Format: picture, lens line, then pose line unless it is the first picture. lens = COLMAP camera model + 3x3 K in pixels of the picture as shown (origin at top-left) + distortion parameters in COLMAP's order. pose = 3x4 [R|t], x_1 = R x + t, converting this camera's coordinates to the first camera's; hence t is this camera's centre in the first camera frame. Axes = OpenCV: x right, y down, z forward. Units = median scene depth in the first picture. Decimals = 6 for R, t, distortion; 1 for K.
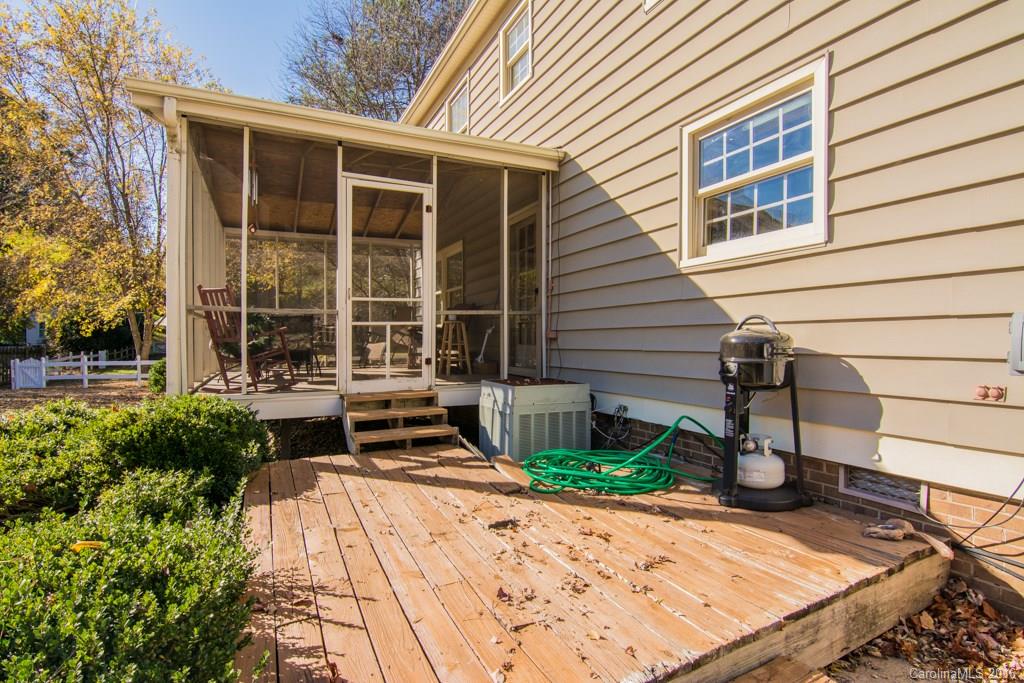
lens RADIAL K [[496.4, 0, 510.5], [0, 496.4, 341.0], [0, 0, 1]] dist [-0.012430, -0.004582]
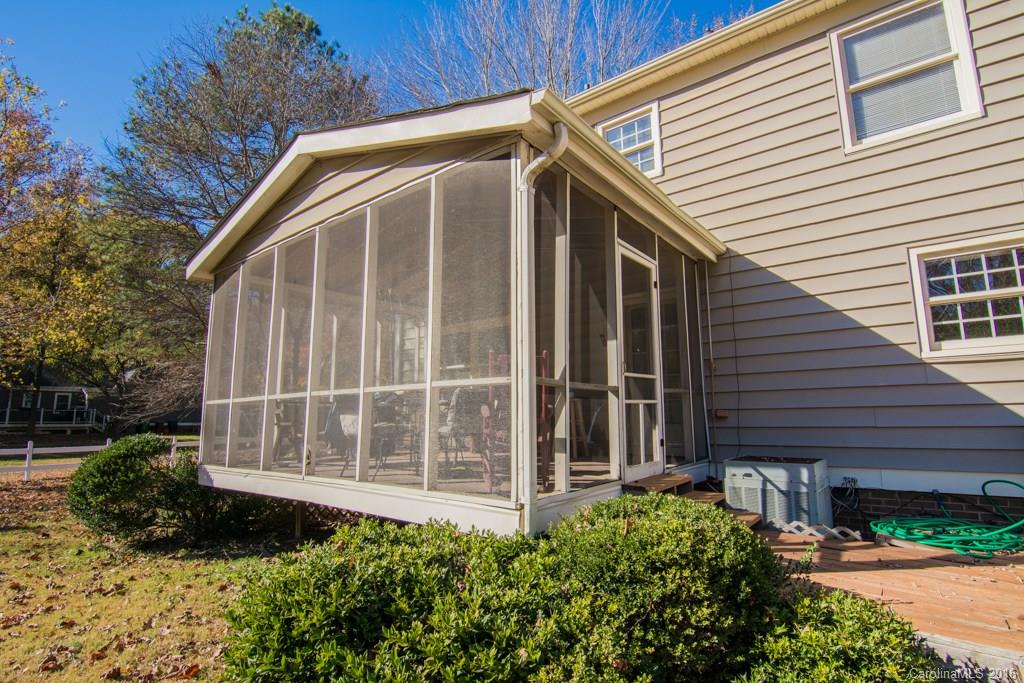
lens RADIAL K [[496.4, 0, 513.1], [0, 496.4, 343.1], [0, 0, 1]] dist [-0.012430, -0.004582]
pose [[0.899681, 0.060038, 0.432400, -1.080106], [0.007073, 0.988363, -0.151949, -0.006321], [-0.436491, 0.139764, 0.888787, 0.347203]]
